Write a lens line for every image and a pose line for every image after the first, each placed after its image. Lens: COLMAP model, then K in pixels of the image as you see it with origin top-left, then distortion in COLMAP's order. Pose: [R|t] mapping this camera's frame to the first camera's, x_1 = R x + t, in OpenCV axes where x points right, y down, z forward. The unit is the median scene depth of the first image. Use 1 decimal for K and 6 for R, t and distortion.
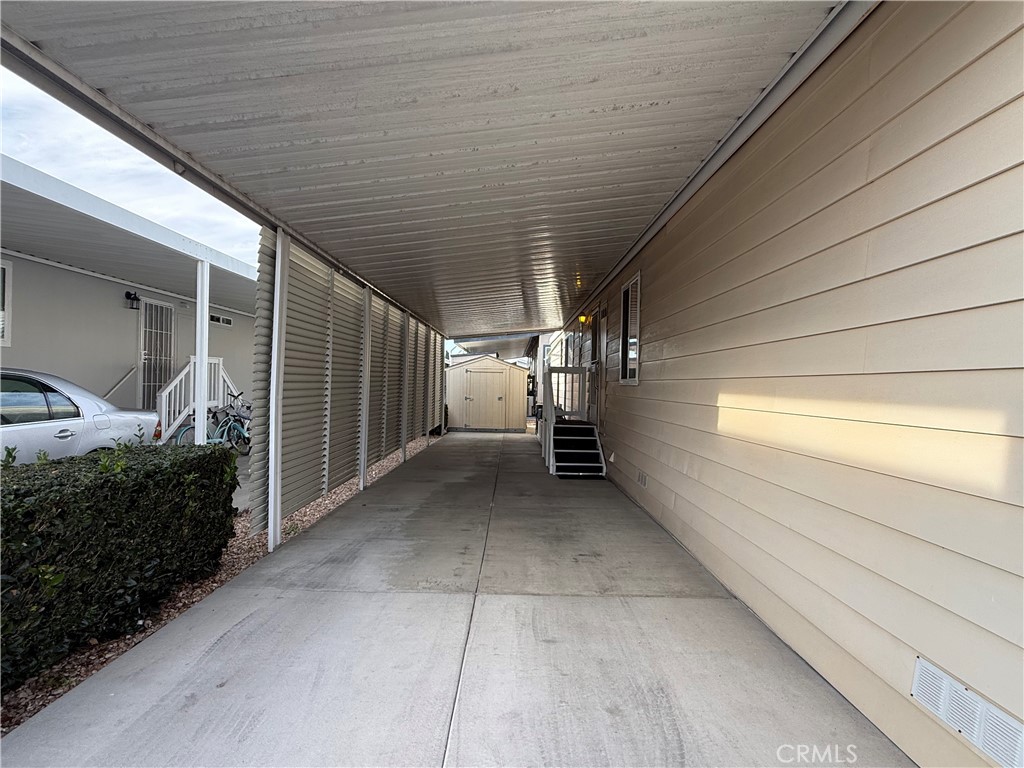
lens RADIAL K [[499.1, 0, 512.0], [0, 499.1, 384.0], [0, 0, 1]] dist [0.000037, 0.000020]
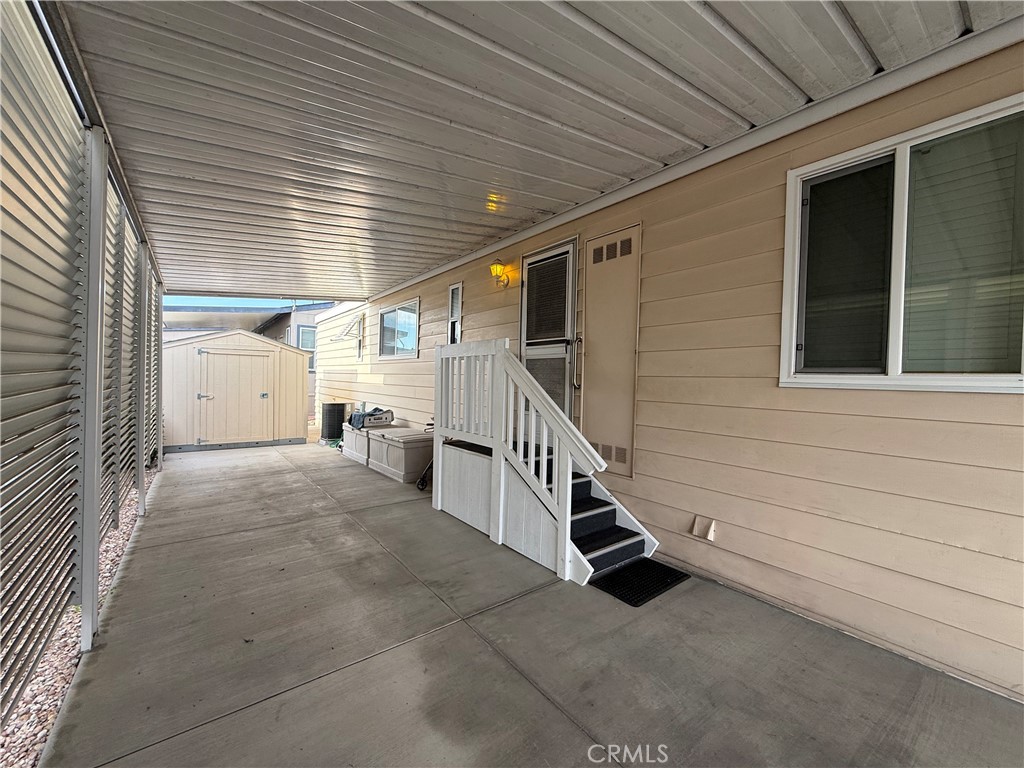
lens RADIAL K [[405.4, 0, 512.0], [0, 405.4, 384.0], [0, 0, 1]] dist [-0.000783, -0.000069]
pose [[0.798678, -0.021539, 0.601373, -0.066528], [-0.000847, 0.999318, 0.036916, -0.005729], [-0.601758, -0.029993, 0.798115, 0.289695]]
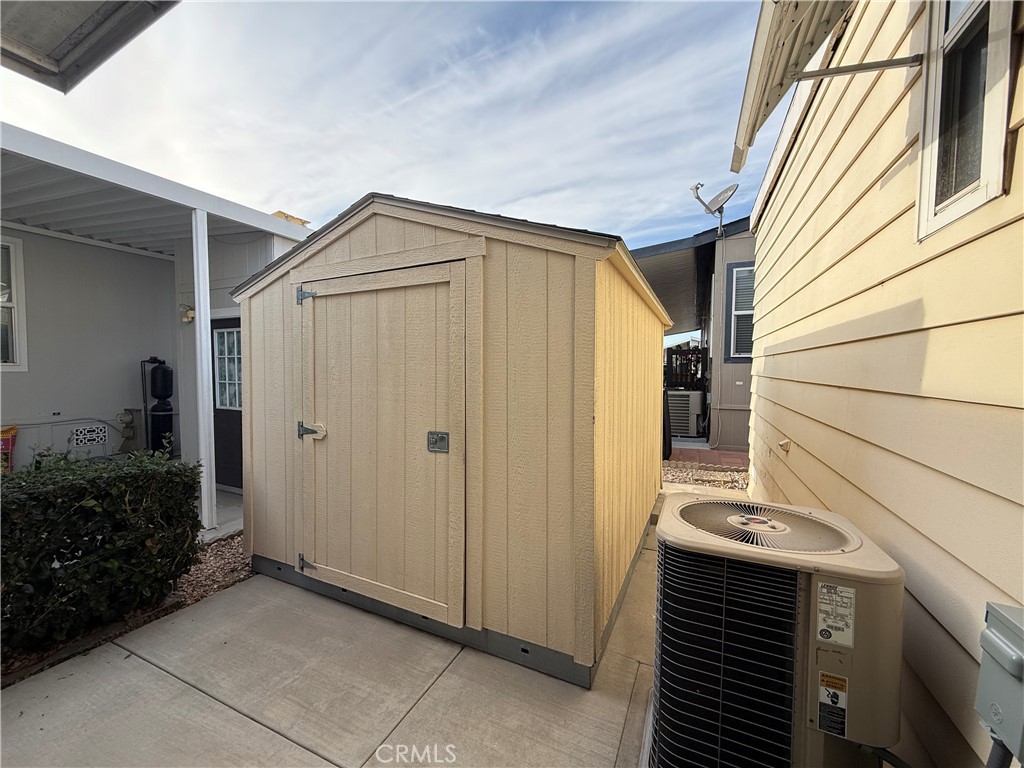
lens RADIAL K [[405.4, 0, 512.0], [0, 405.4, 384.0], [0, 0, 1]] dist [-0.000783, -0.000069]
pose [[0.903690, -0.012587, -0.428001, 0.051250], [0.028020, 0.999164, 0.029779, 0.004815], [0.427269, -0.038903, 0.903287, 0.718748]]
